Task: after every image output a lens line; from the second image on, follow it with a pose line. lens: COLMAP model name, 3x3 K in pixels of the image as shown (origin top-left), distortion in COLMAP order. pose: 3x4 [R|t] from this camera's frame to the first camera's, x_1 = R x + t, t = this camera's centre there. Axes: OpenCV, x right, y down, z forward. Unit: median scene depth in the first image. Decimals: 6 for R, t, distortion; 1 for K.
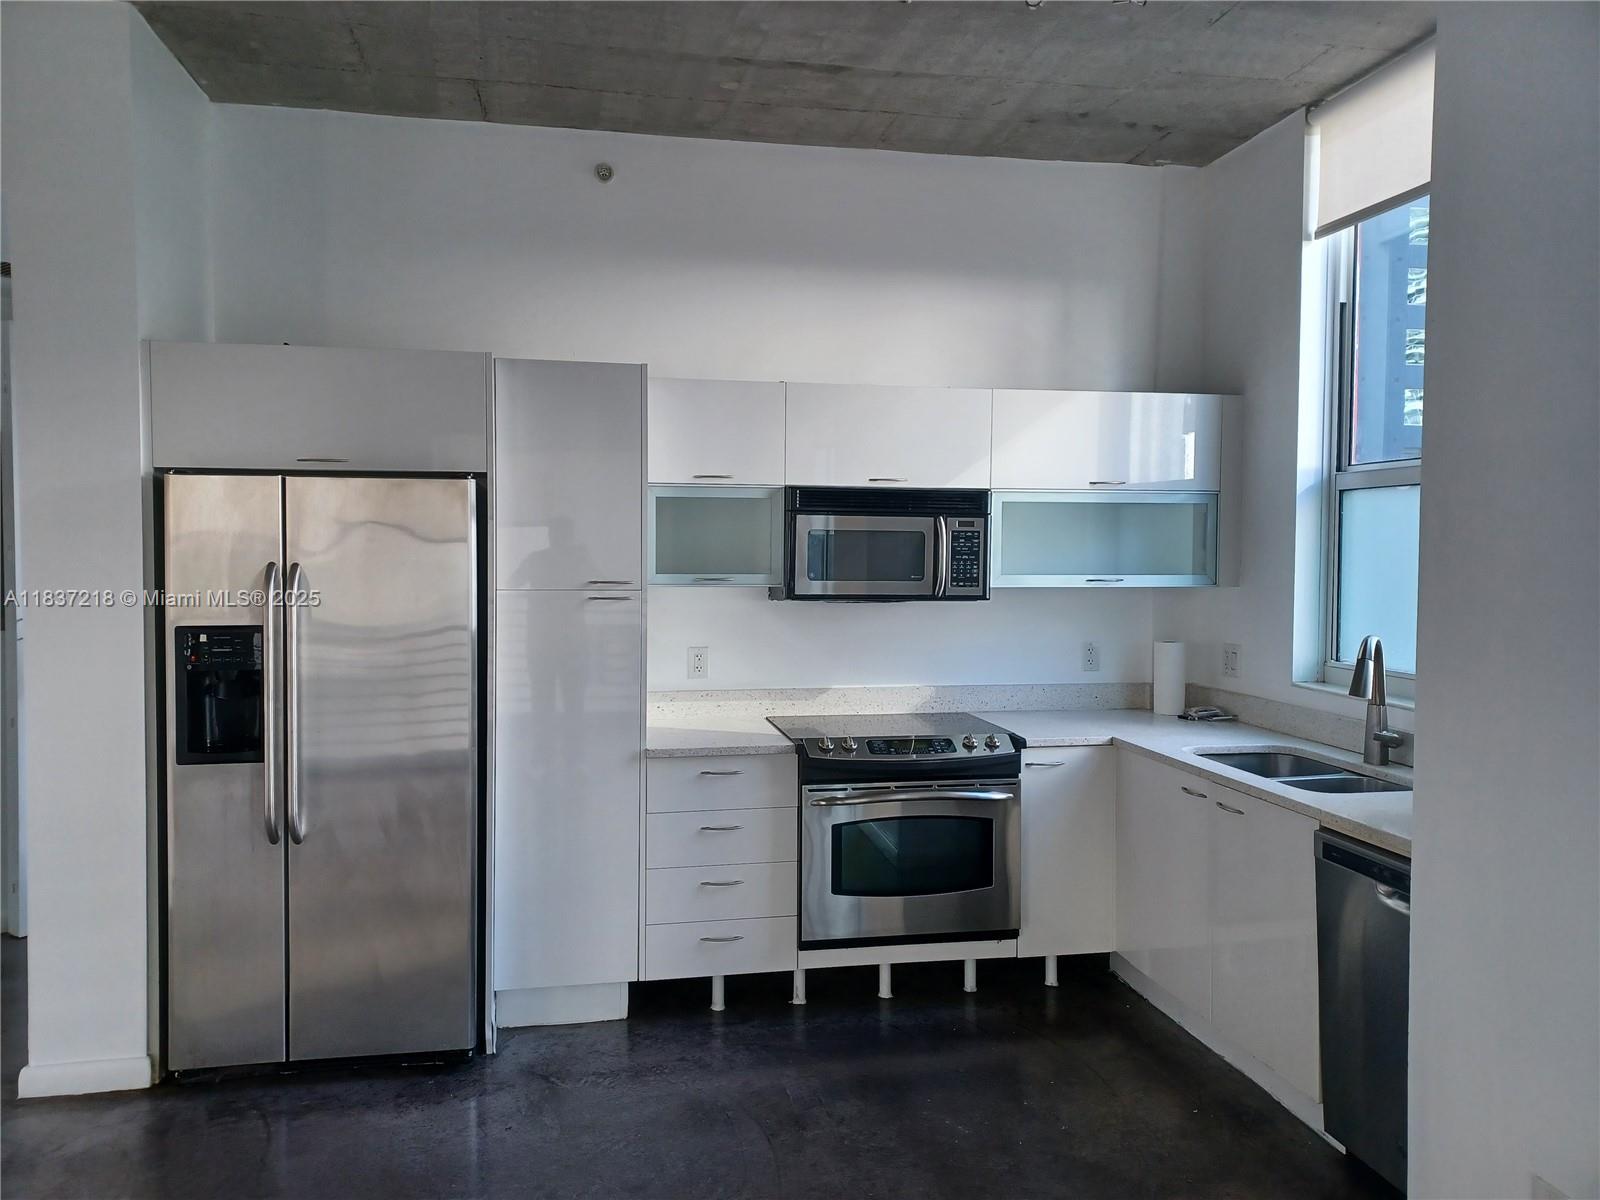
lens RADIAL K [[1173.7, 0, 794.4], [0, 1173.7, 581.0], [0, 0, 1]] dist [0.048984, -0.000427]
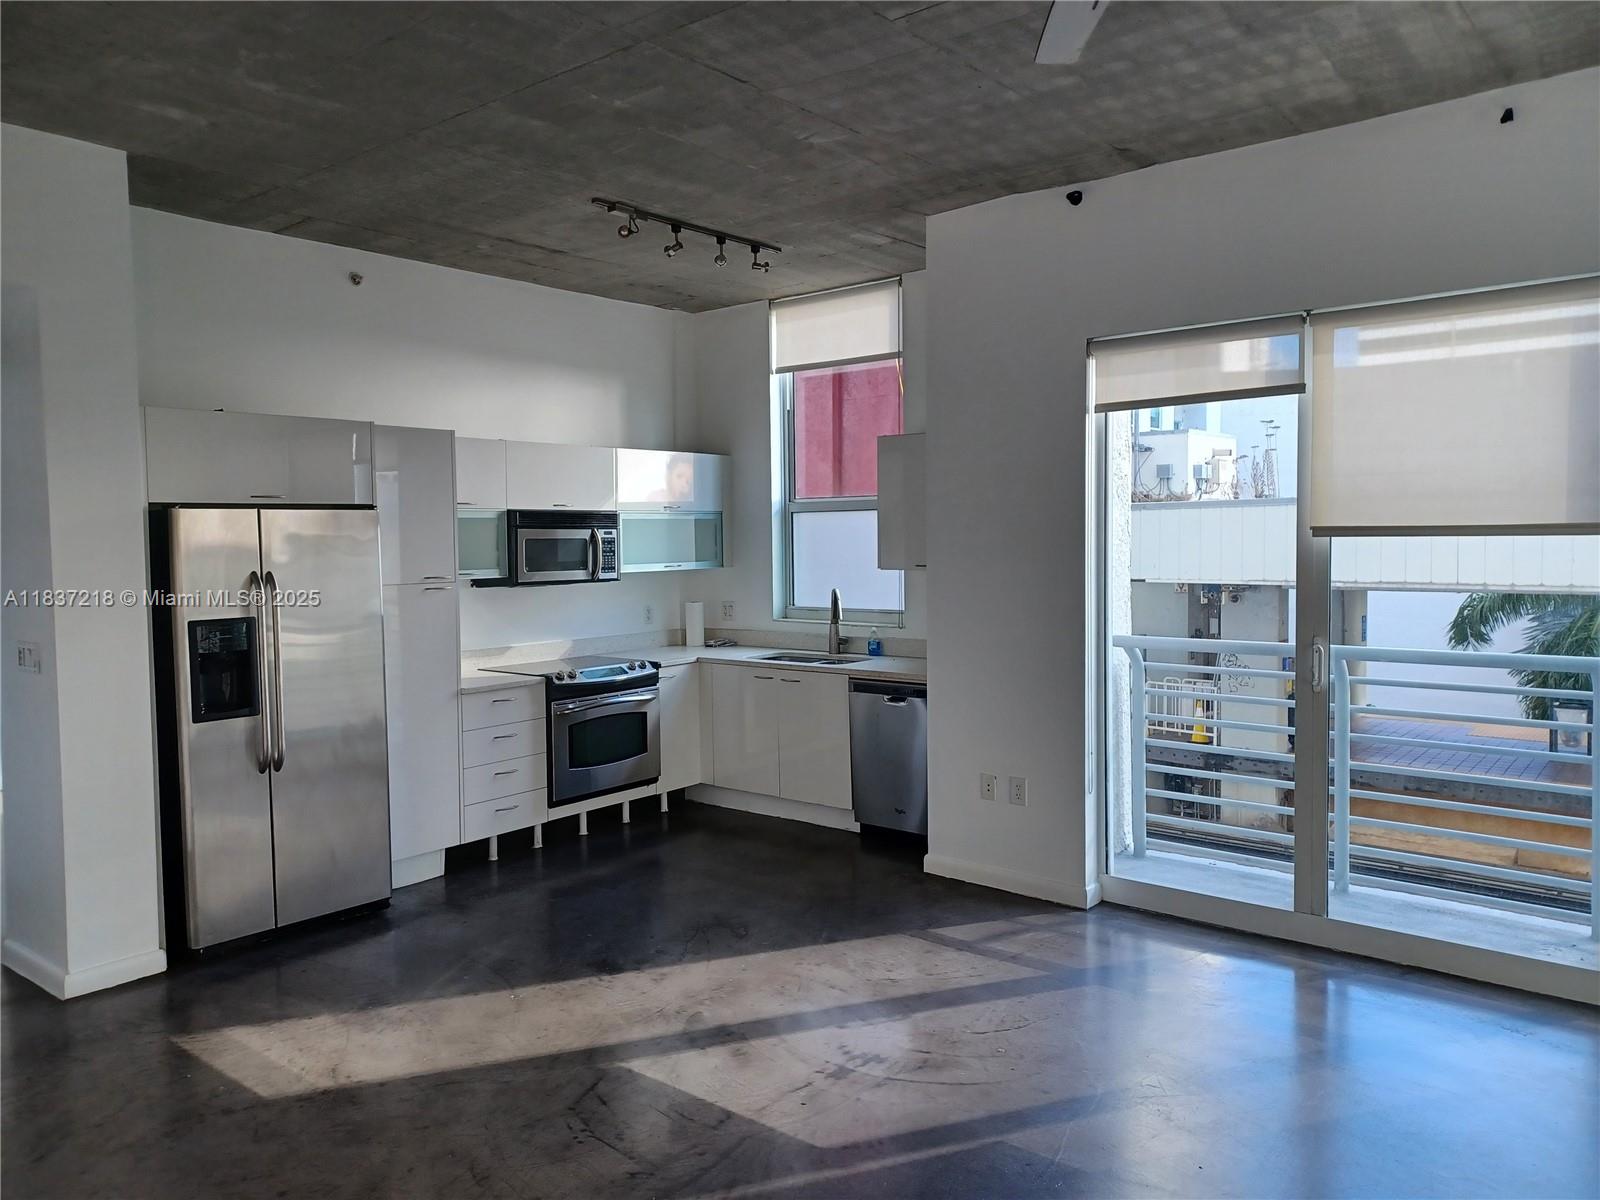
lens RADIAL K [[1173.7, 0, 794.4], [0, 1173.7, 581.0], [0, 0, 1]] dist [0.048984, -0.000427]
pose [[0.762694, -0.041326, 0.645438, -0.720658], [0.035512, 0.999127, 0.022008, -0.010717], [-0.645784, 0.006136, 0.763496, -0.393381]]
